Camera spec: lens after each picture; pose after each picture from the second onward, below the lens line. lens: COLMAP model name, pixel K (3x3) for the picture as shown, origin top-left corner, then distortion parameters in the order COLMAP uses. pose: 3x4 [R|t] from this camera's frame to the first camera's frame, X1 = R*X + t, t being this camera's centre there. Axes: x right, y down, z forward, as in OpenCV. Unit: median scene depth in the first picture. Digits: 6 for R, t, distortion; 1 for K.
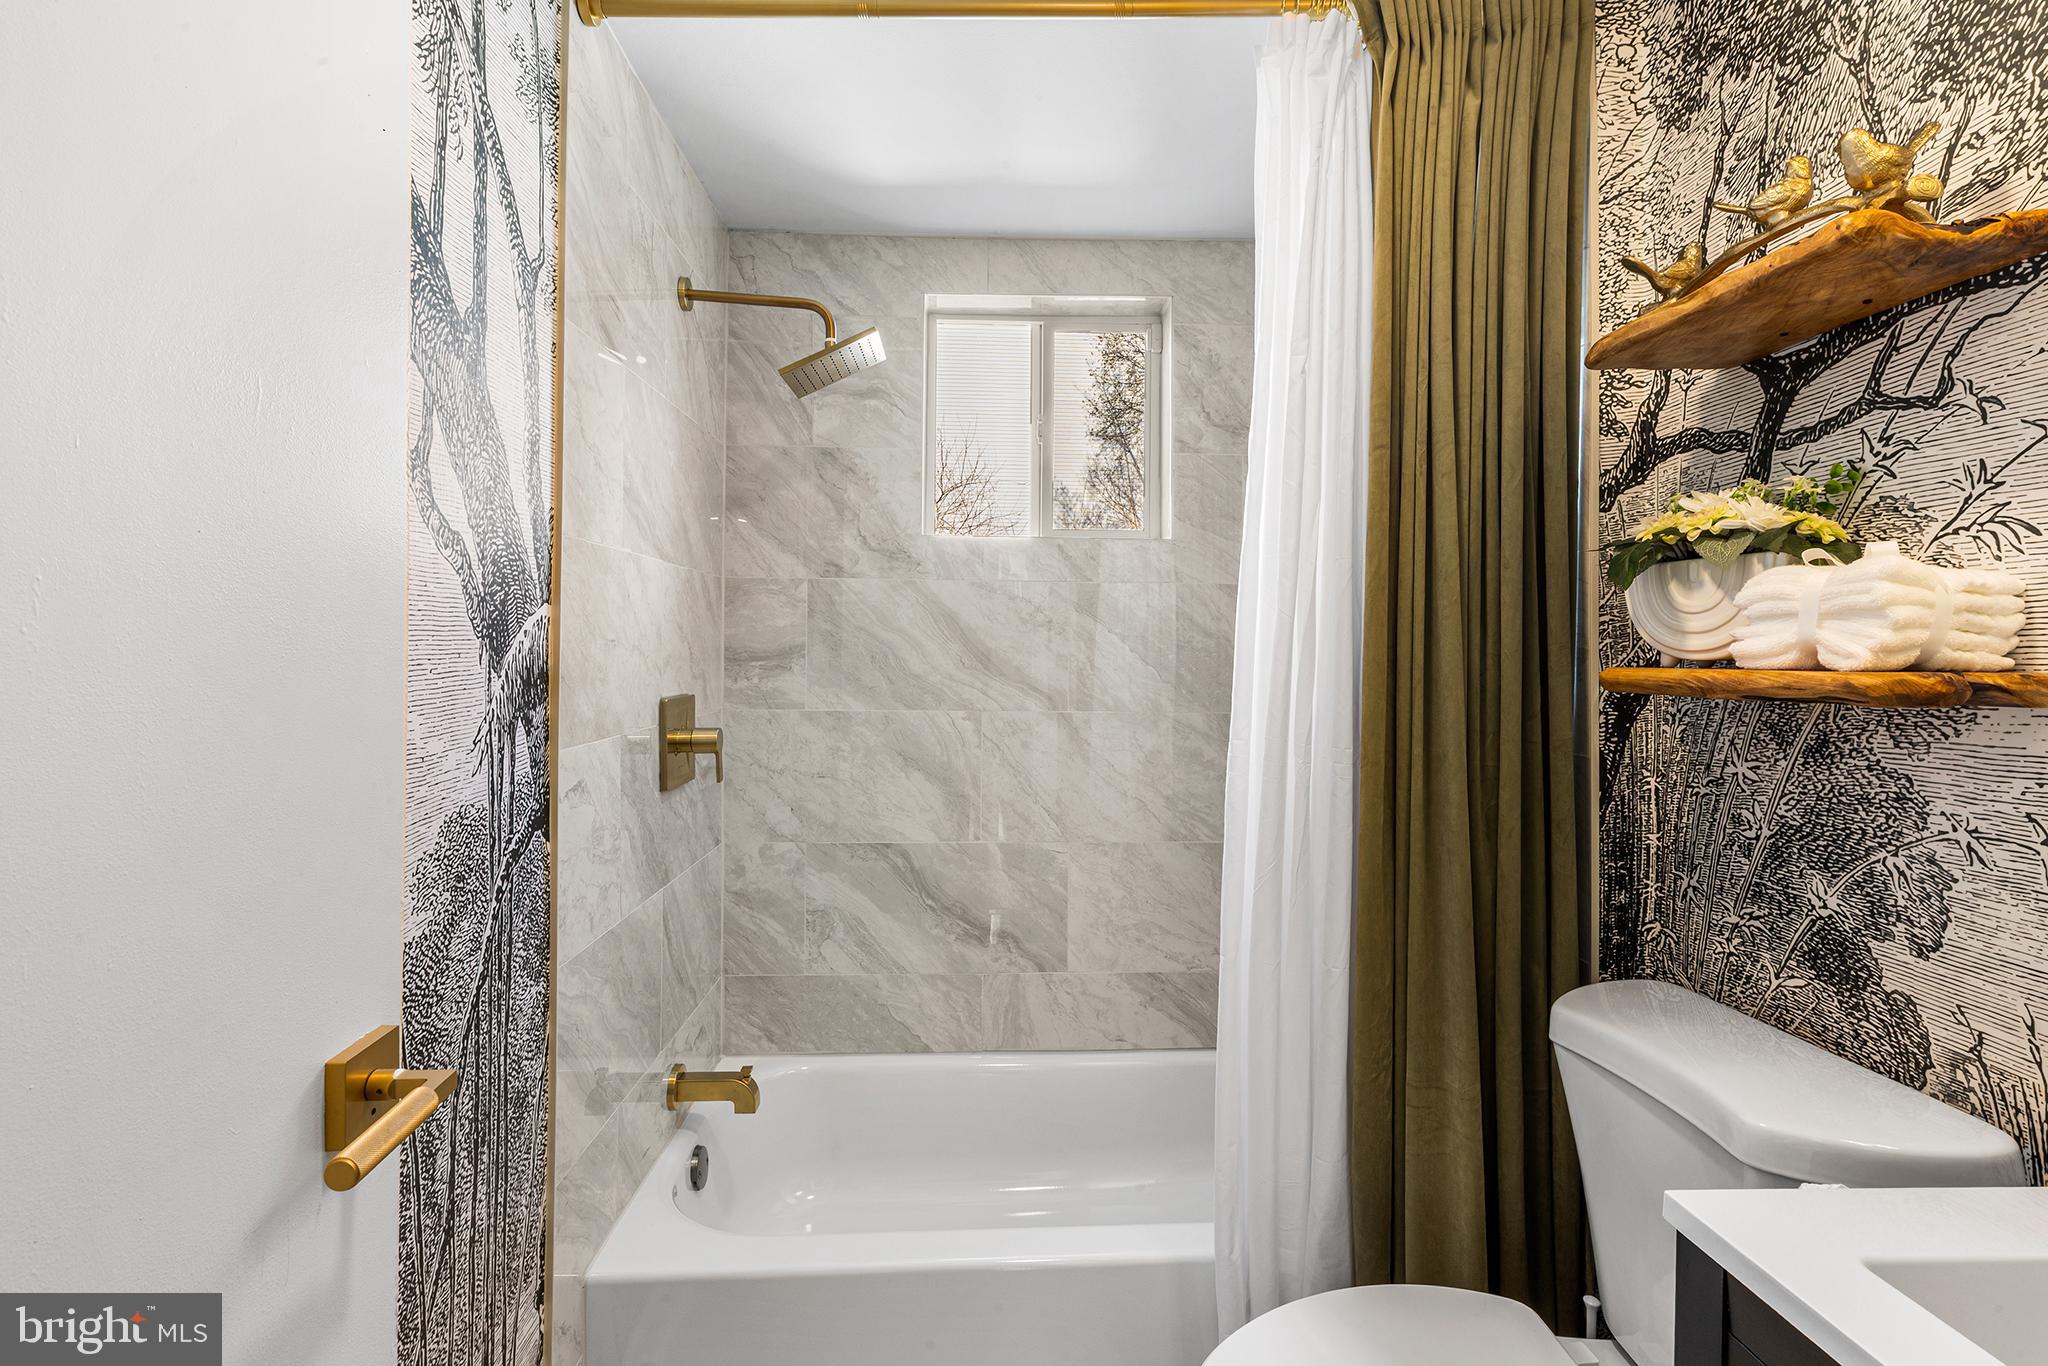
lens RADIAL K [[940.8, 0, 1041.9], [0, 940.8, 626.6], [0, 0, 1]] dist [0.000447, -0.000585]
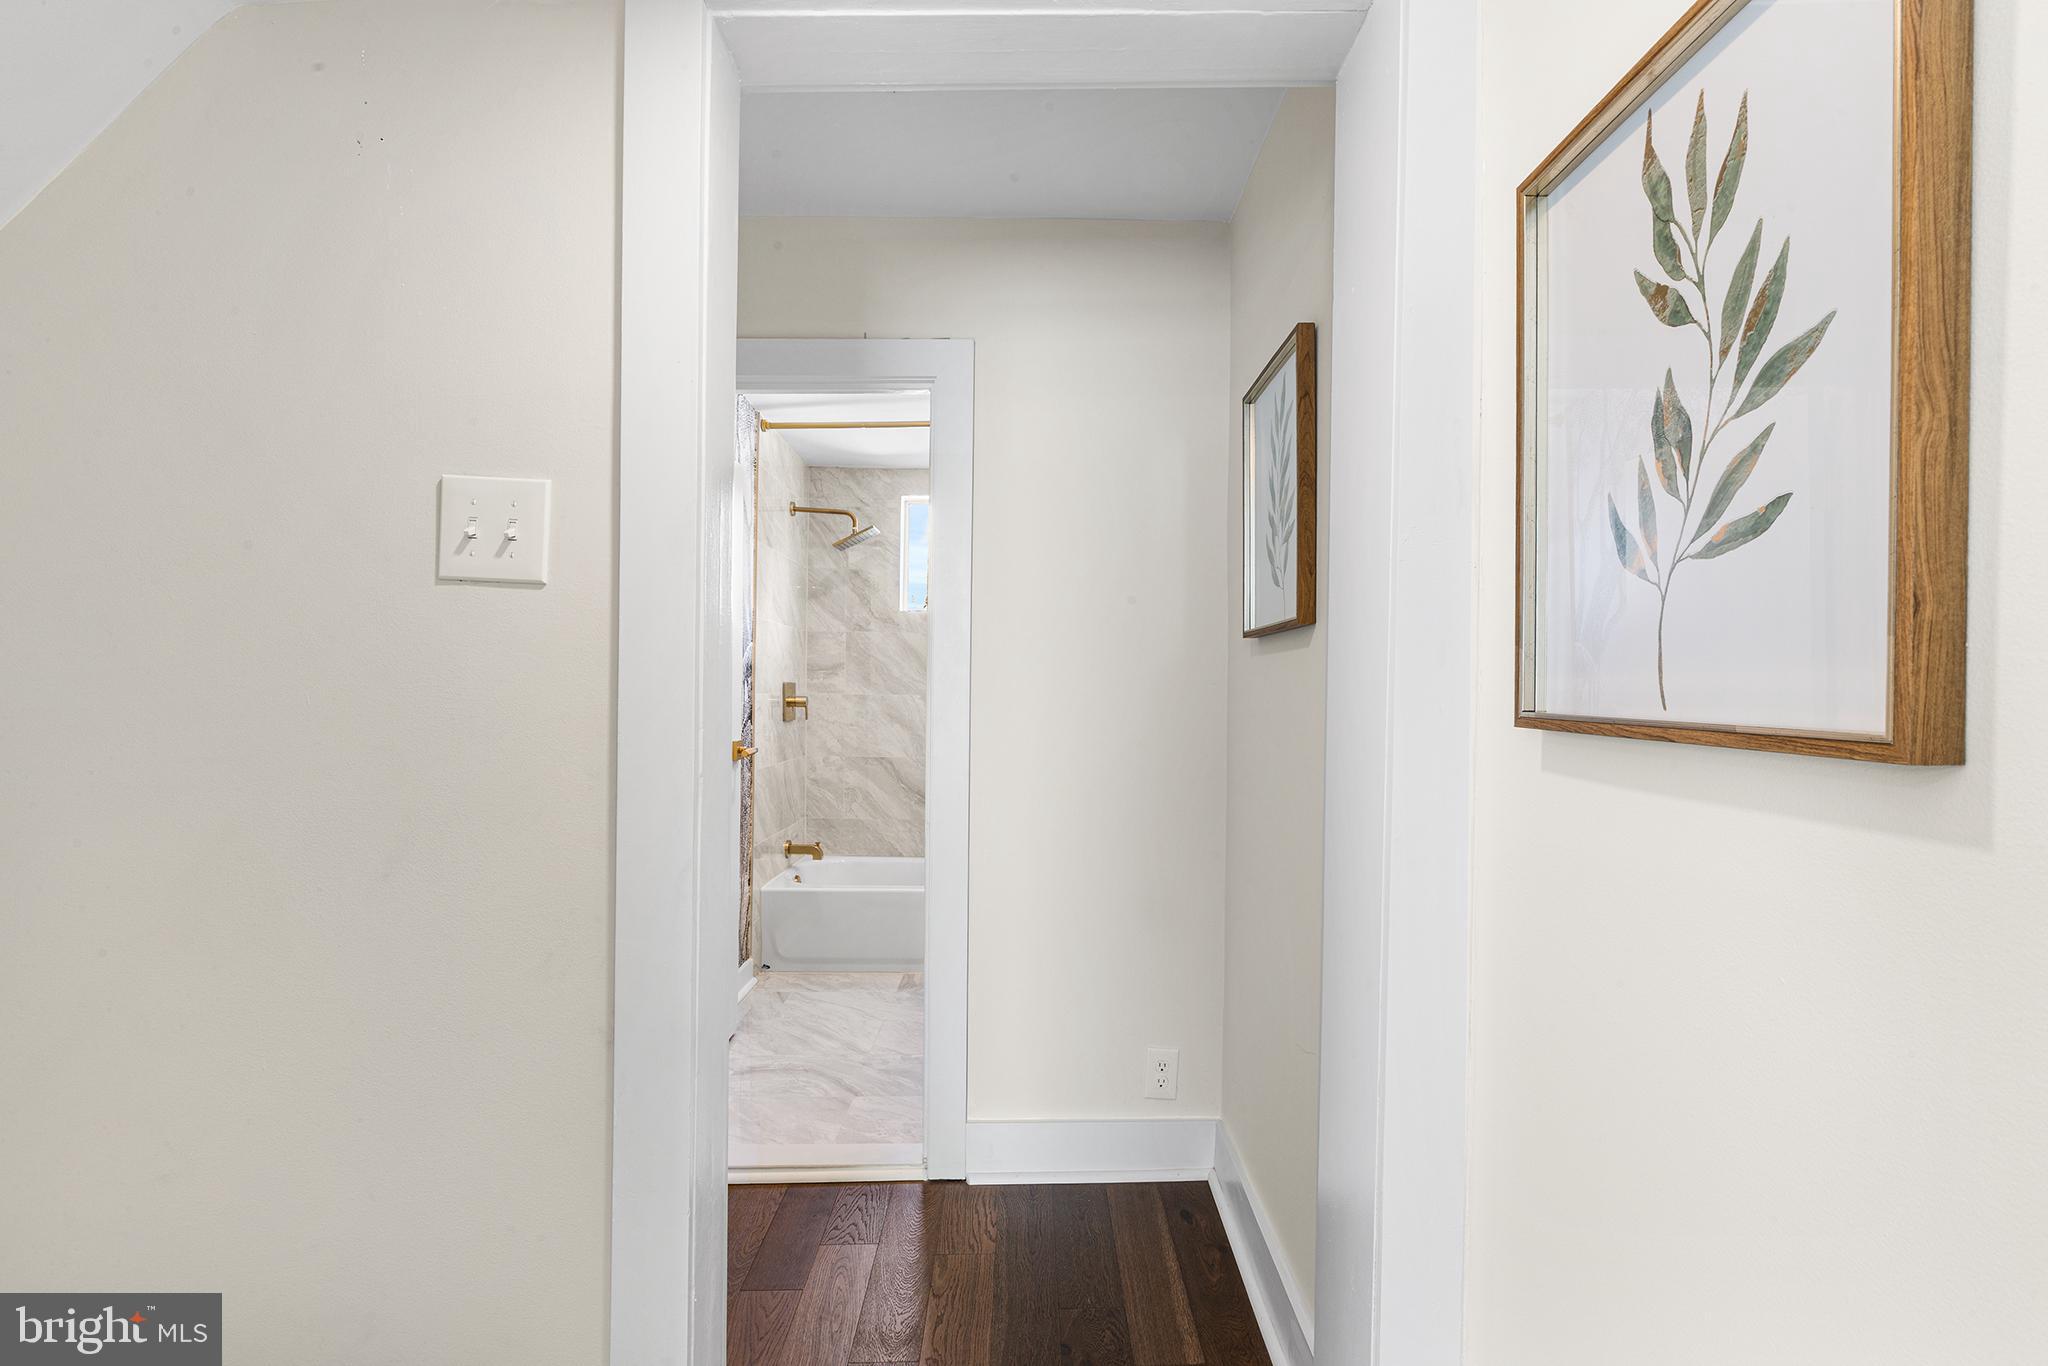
lens RADIAL K [[940.8, 0, 1040.3], [0, 940.8, 669.6], [0, 0, 1]] dist [0.000447, -0.000585]
pose [[0.998360, 0.003100, -0.057172, 0.320617], [-0.003365, 0.999984, -0.004527, 0.043730], [0.057157, 0.004712, 0.998354, -1.129473]]
